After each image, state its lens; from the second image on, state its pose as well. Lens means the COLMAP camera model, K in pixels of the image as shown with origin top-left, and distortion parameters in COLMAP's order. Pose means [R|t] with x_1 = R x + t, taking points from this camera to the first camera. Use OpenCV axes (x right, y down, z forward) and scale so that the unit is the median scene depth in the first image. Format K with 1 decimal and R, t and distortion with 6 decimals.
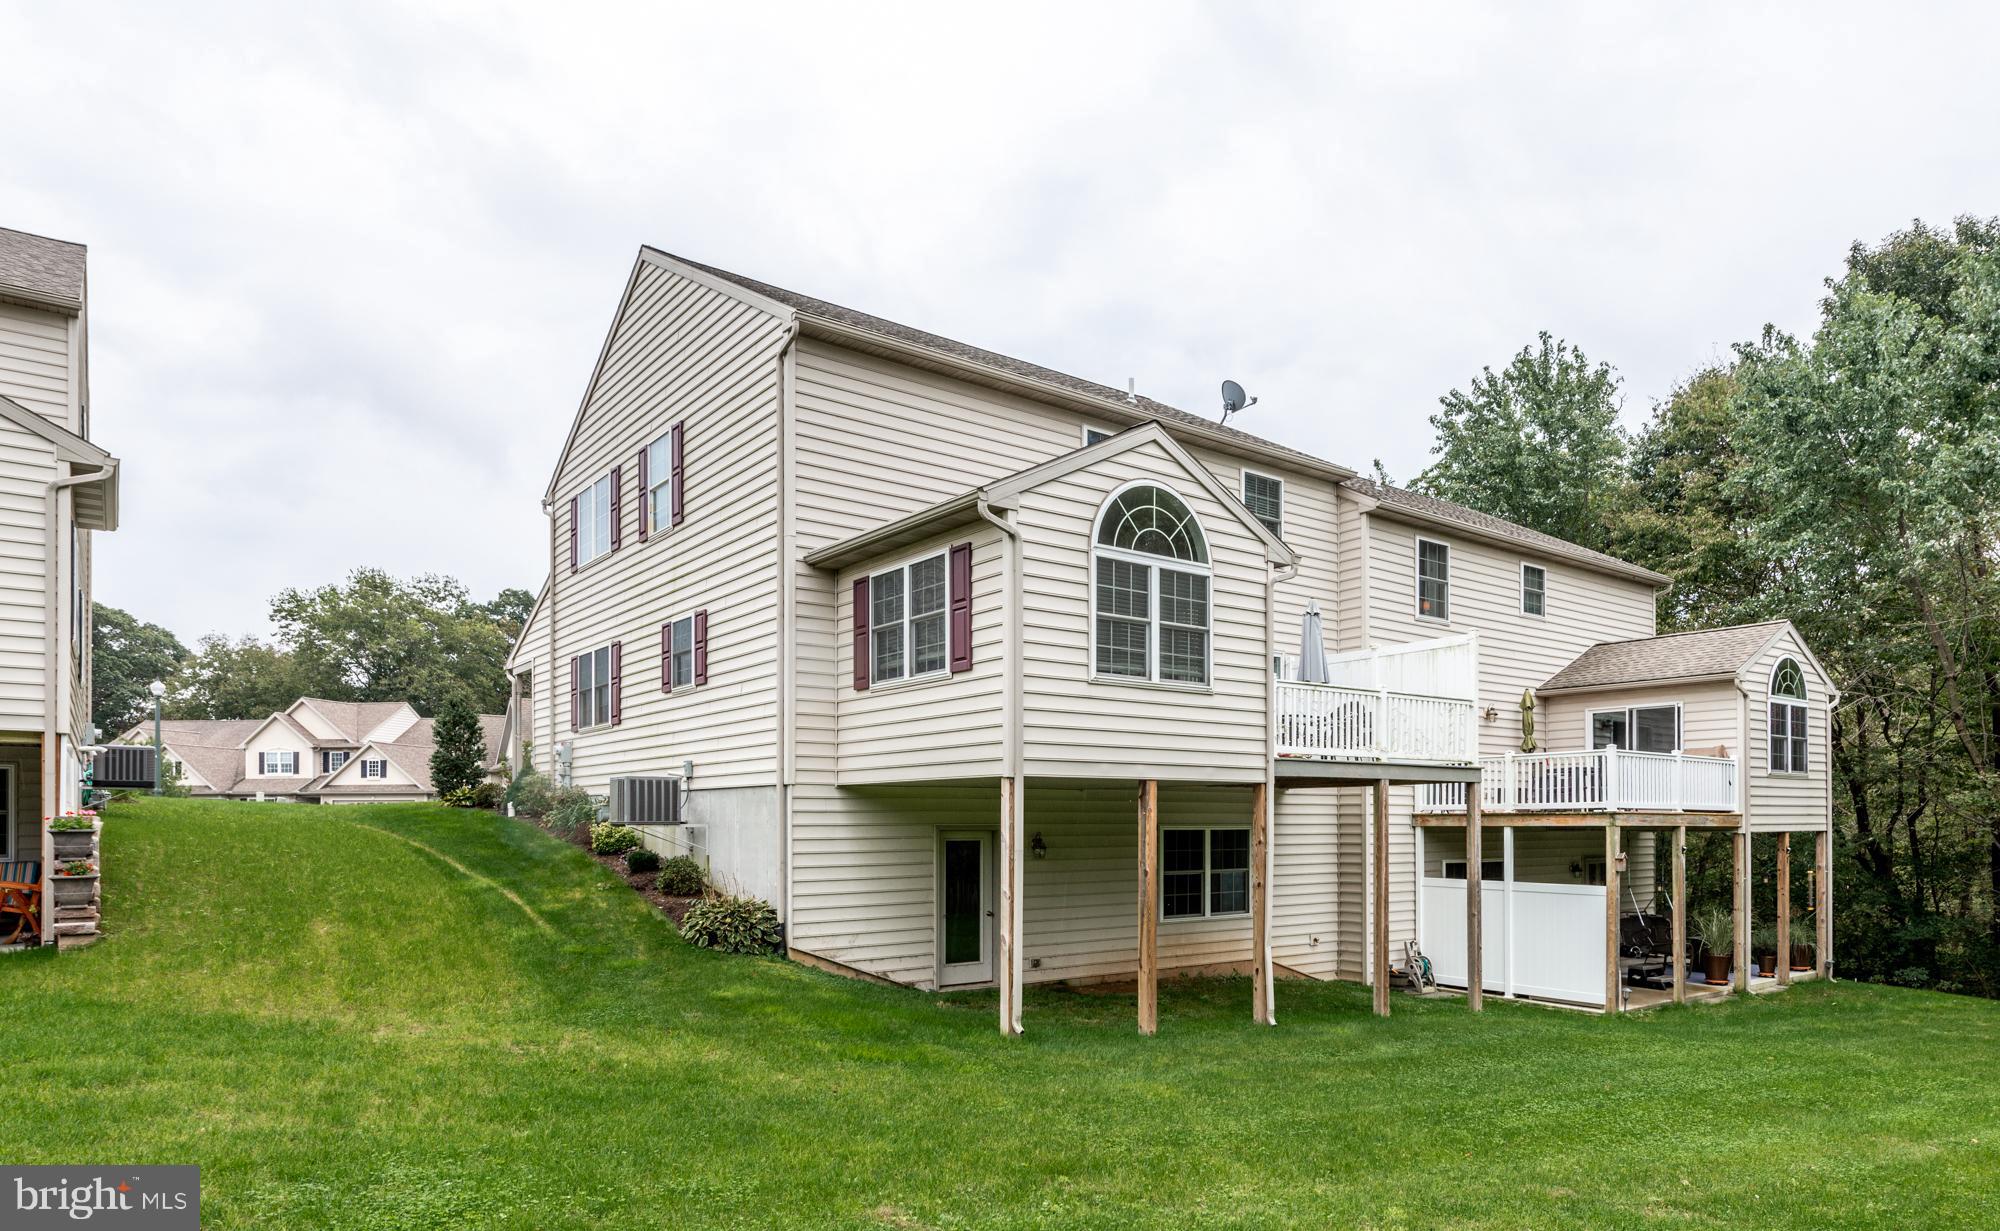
lens RADIAL K [[1150.5, 0, 1005.0], [0, 1150.5, 621.9], [0, 0, 1]] dist [0.014207, 0.004183]
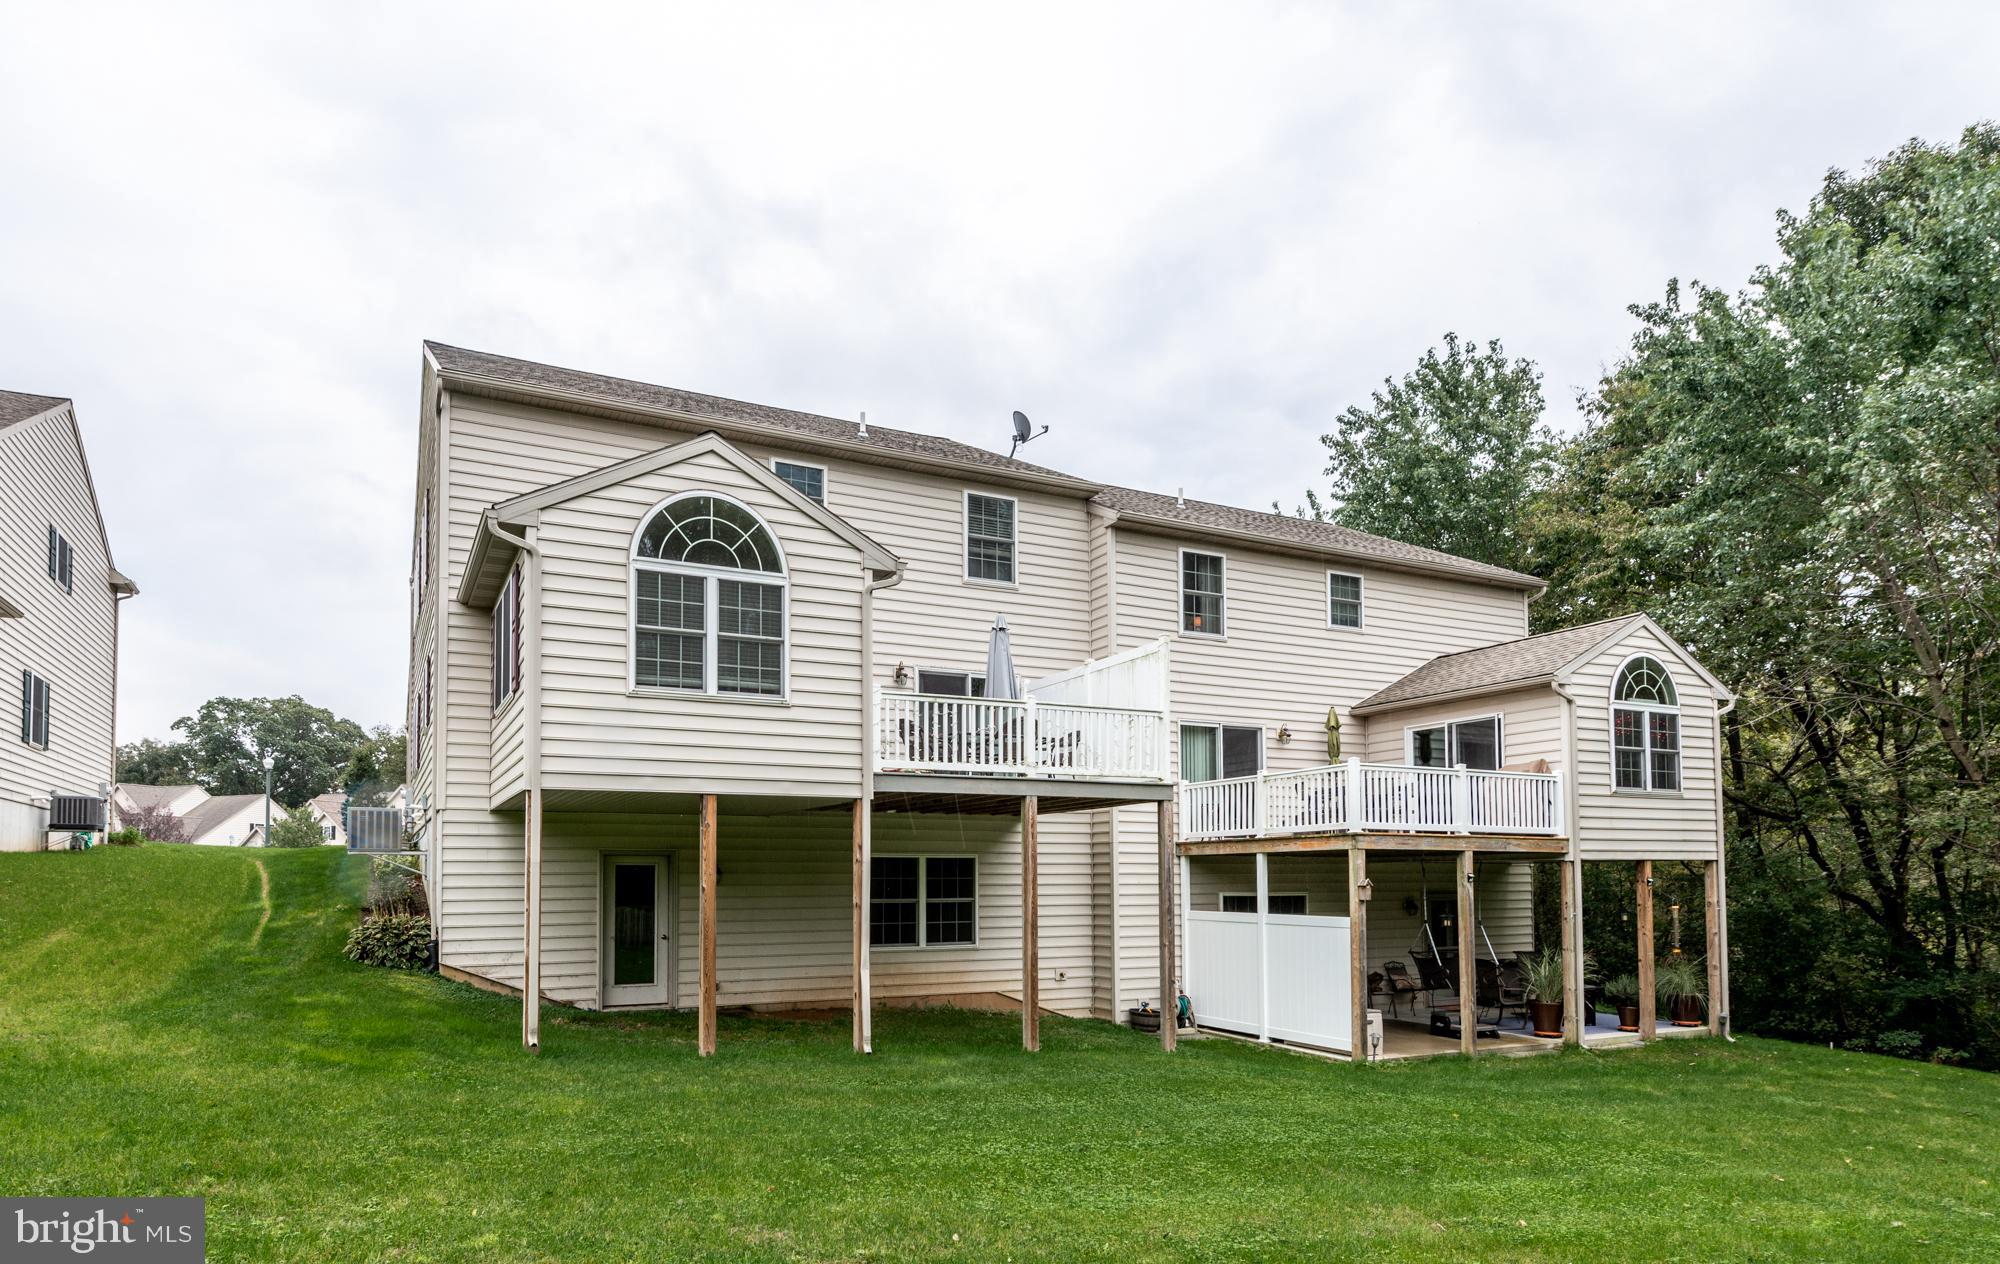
lens RADIAL K [[1041.2, 0, 837.8], [0, 1041.2, 685.7], [0, 0, 1]] dist [0.018534, -0.001835]
pose [[0.968930, -0.045505, -0.243114, 0.326745], [0.042151, 0.998931, -0.018981, 0.047997], [0.243718, 0.008144, 0.969812, 0.120460]]
